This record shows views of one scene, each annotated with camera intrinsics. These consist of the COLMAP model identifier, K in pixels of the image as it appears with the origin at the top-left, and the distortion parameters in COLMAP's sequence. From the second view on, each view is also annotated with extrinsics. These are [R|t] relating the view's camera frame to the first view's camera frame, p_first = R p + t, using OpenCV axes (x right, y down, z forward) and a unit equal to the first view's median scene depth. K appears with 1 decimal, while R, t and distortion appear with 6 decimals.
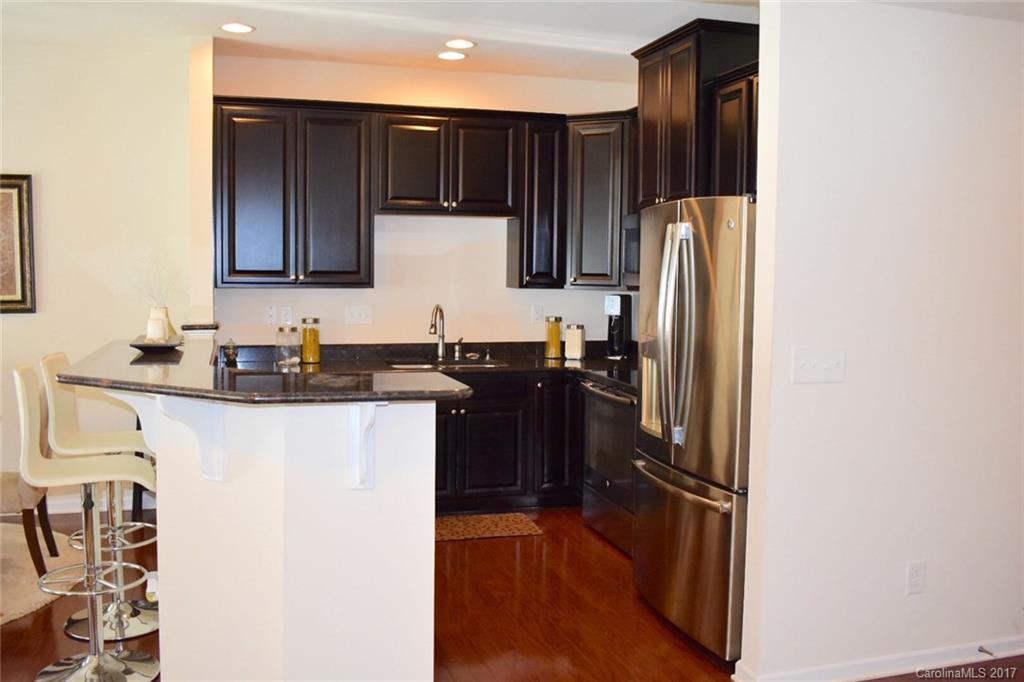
lens RADIAL K [[926.4, 0, 512.0], [0, 926.4, 341.0], [0, 0, 1]] dist [-0.071204, 0.000495]
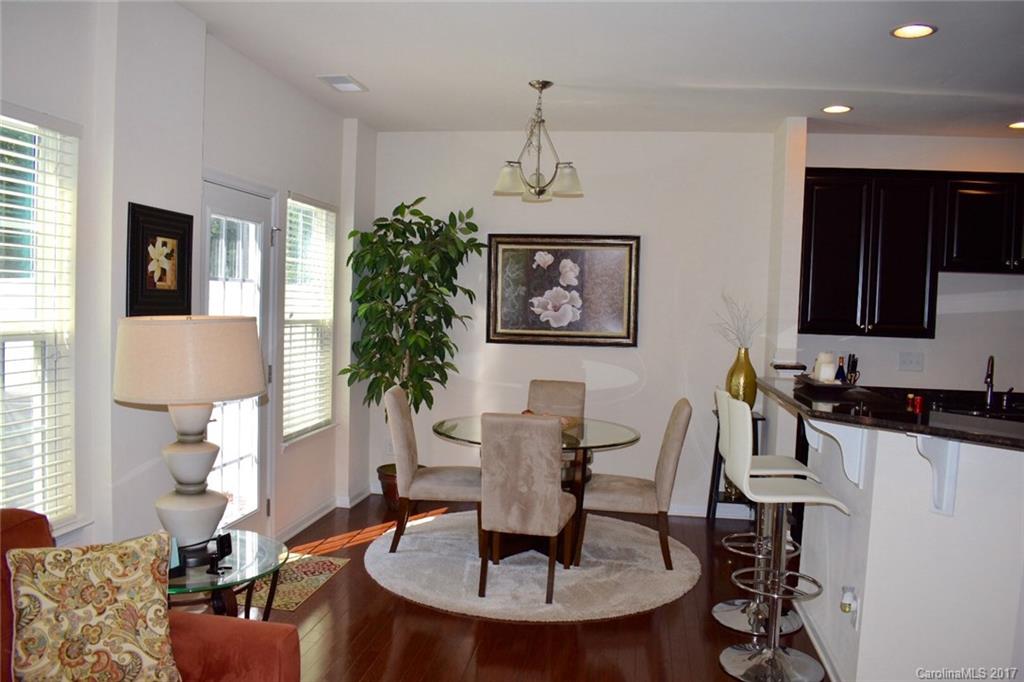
lens RADIAL K [[797.0, 0, 512.0], [0, 797.0, 341.0], [0, 0, 1]] dist [-0.094489, 0.000699]
pose [[0.901953, 0.040396, -0.429941, -0.208051], [-0.056912, 0.998050, -0.025621, -0.002452], [0.428068, 0.047577, 0.902493, -0.041503]]
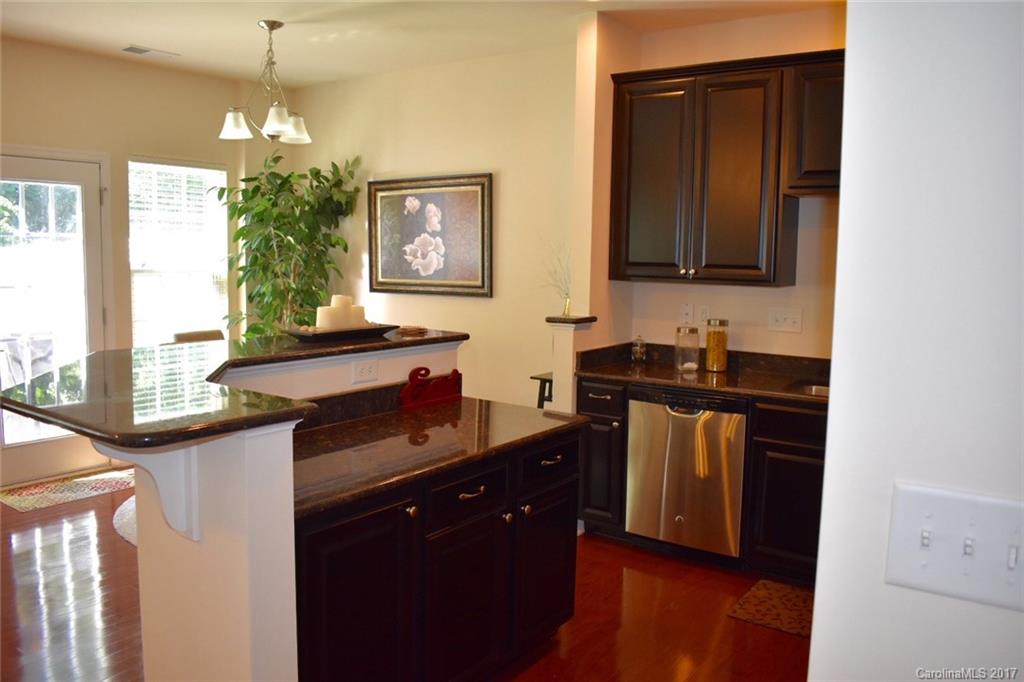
lens RADIAL K [[797.0, 0, 512.0], [0, 797.0, 341.0], [0, 0, 1]] dist [-0.094489, 0.000699]
pose [[0.614139, 0.086517, -0.784441, 0.252124], [-0.073649, 0.995918, 0.052181, -0.030011], [0.785754, 0.025727, 0.618005, 0.407834]]
